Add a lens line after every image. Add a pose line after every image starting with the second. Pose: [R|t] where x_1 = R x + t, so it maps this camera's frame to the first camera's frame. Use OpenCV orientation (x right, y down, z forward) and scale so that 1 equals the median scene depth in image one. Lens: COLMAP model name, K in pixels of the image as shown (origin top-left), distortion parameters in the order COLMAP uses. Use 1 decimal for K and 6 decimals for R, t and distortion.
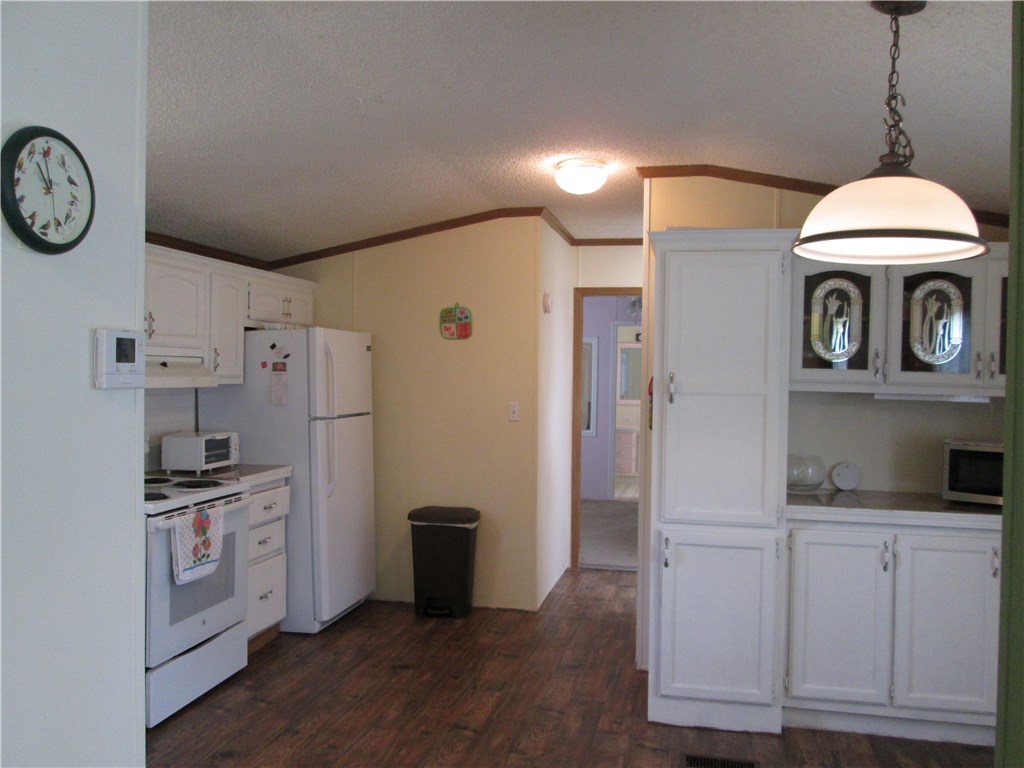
lens RADIAL K [[873.4, 0, 499.4], [0, 873.4, 387.1], [0, 0, 1]] dist [-0.027087, 0.000341]
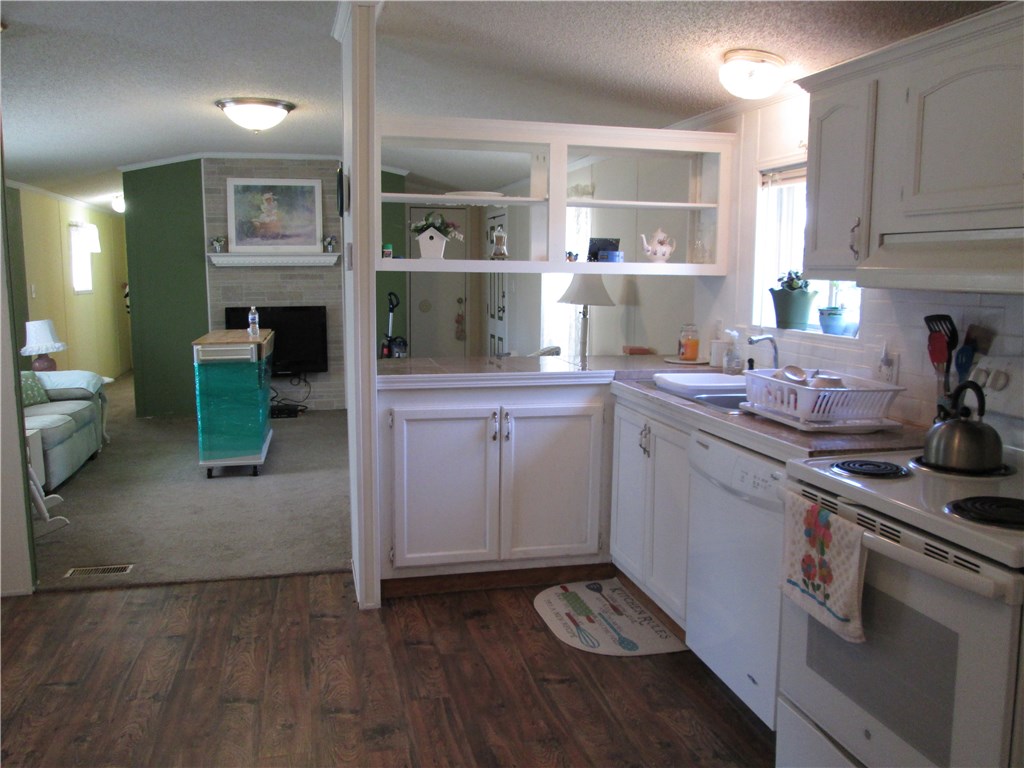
lens RADIAL K [[842.2, 0, 507.6], [0, 842.2, 375.6], [0, 0, 1]] dist [-0.046530, 0.010027]
pose [[-0.887040, 0.046189, -0.459377, 0.077197], [-0.020602, 0.990032, 0.139327, -0.012220], [0.461233, 0.133052, -0.877246, 1.319522]]
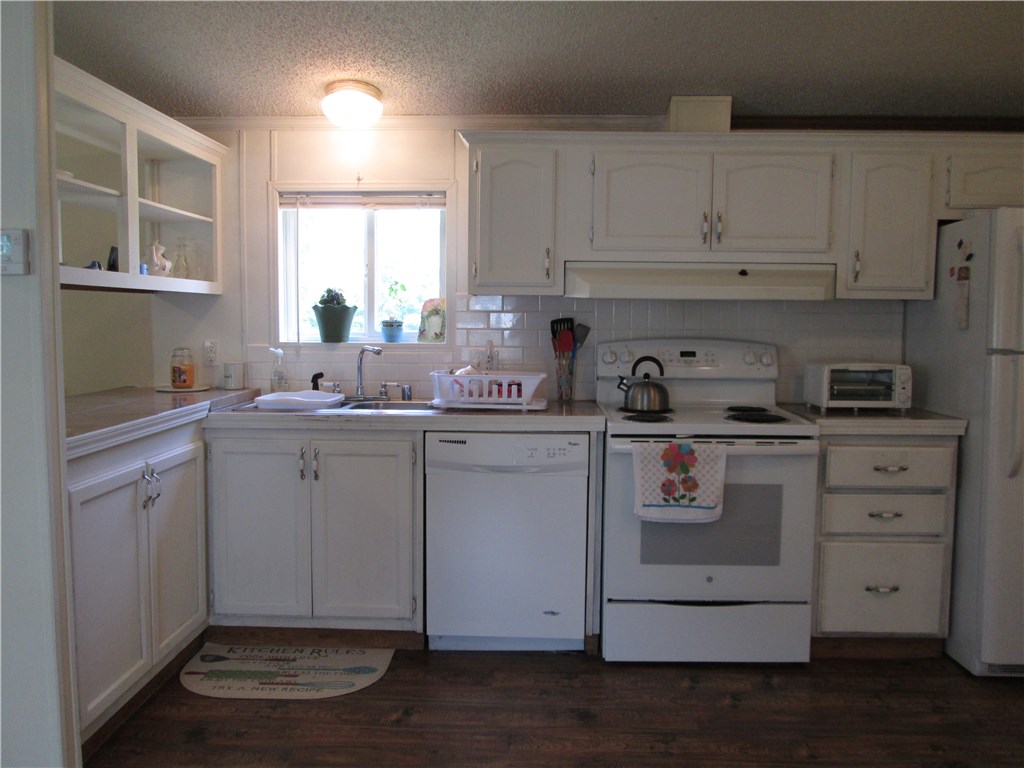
lens RADIAL K [[851.4, 0, 501.0], [0, 851.4, 383.2], [0, 0, 1]] dist [-0.075328, 0.100962]
pose [[0.197791, 0.078029, -0.977134, 0.402868], [-0.023014, 0.996922, 0.074951, 0.026410], [0.979974, 0.007663, 0.198978, 0.643499]]
